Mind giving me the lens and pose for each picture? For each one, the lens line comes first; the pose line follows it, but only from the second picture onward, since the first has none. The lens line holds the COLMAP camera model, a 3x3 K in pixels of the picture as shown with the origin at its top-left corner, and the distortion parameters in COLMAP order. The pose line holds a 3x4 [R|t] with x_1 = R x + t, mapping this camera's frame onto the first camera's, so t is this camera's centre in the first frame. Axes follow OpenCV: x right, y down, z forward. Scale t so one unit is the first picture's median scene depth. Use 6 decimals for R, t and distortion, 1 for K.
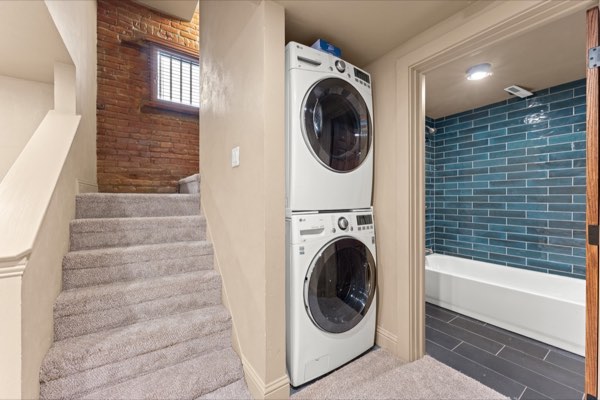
lens RADIAL K [[241.0, 0, 300.6], [0, 241.0, 203.1], [0, 0, 1]] dist [0.000500, 0.000793]
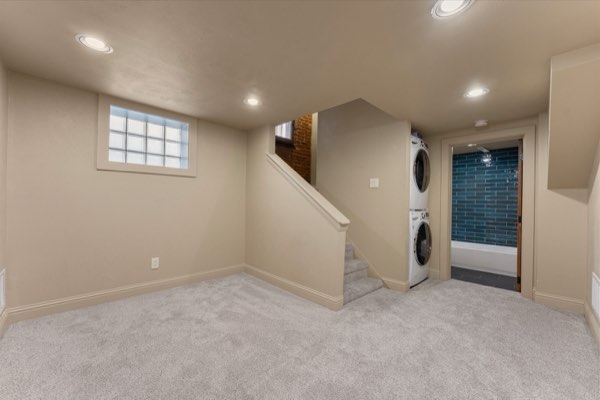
lens RADIAL K [[241.0, 0, 298.4], [0, 241.0, 204.9], [0, 0, 1]] dist [0.000500, 0.000793]
pose [[0.984850, 0.019726, 0.172281, -0.958345], [-0.018259, 0.999782, -0.010095, 0.020337], [-0.172442, 0.006796, 0.984996, -0.694991]]
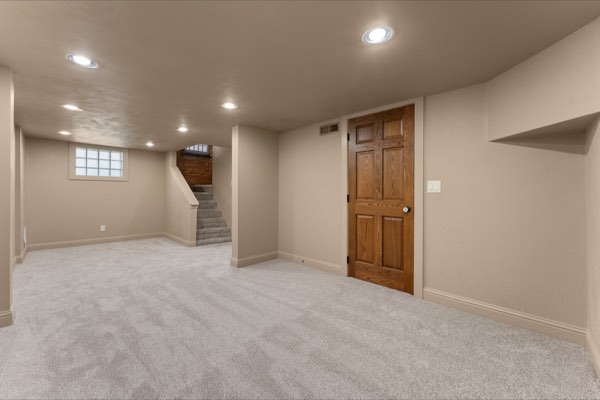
lens RADIAL K [[241.0, 0, 301.5], [0, 241.0, 195.1], [0, 0, 1]] dist [0.000500, 0.000793]
pose [[0.981179, 0.007817, 0.192942, 0.036943], [-0.003541, 0.999741, -0.022500, 0.051959], [-0.193068, 0.021393, 0.980952, -2.096256]]
